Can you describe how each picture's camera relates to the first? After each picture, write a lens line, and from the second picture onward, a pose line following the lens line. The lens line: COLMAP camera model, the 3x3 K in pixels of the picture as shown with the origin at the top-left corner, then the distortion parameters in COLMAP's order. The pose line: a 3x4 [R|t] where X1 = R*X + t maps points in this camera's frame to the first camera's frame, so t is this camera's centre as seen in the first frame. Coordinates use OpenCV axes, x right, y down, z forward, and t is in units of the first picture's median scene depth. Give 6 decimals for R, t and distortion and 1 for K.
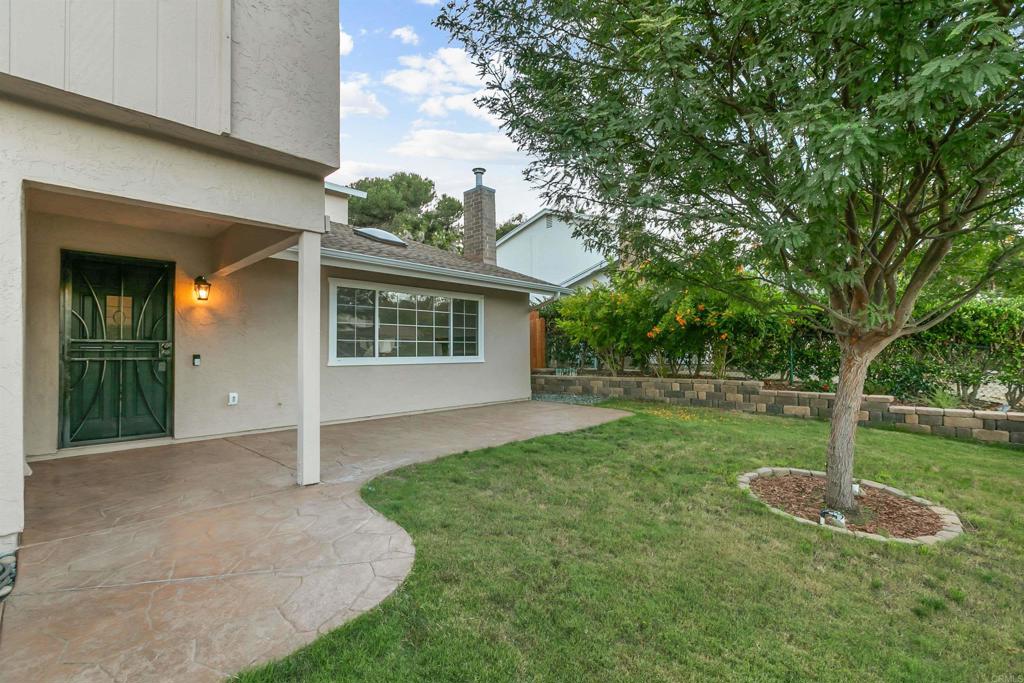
lens RADIAL K [[460.1, 0, 508.4], [0, 460.1, 343.6], [0, 0, 1]] dist [-0.001205, -0.000794]
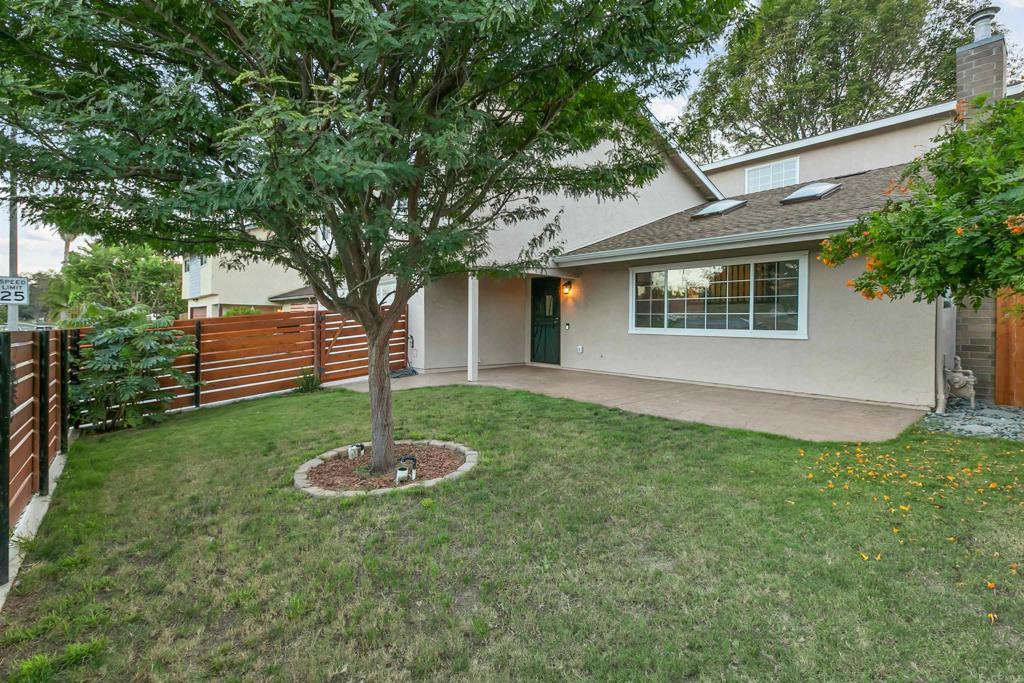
lens RADIAL K [[478.8, 0, 511.1], [0, 478.8, 319.7], [0, 0, 1]] dist [-0.000436, -0.000188]
pose [[-0.121778, -0.000528, -0.992557, 1.066872], [0.005239, 0.999986, -0.001174, 0.009622], [0.992544, -0.005343, -0.121774, 0.850618]]
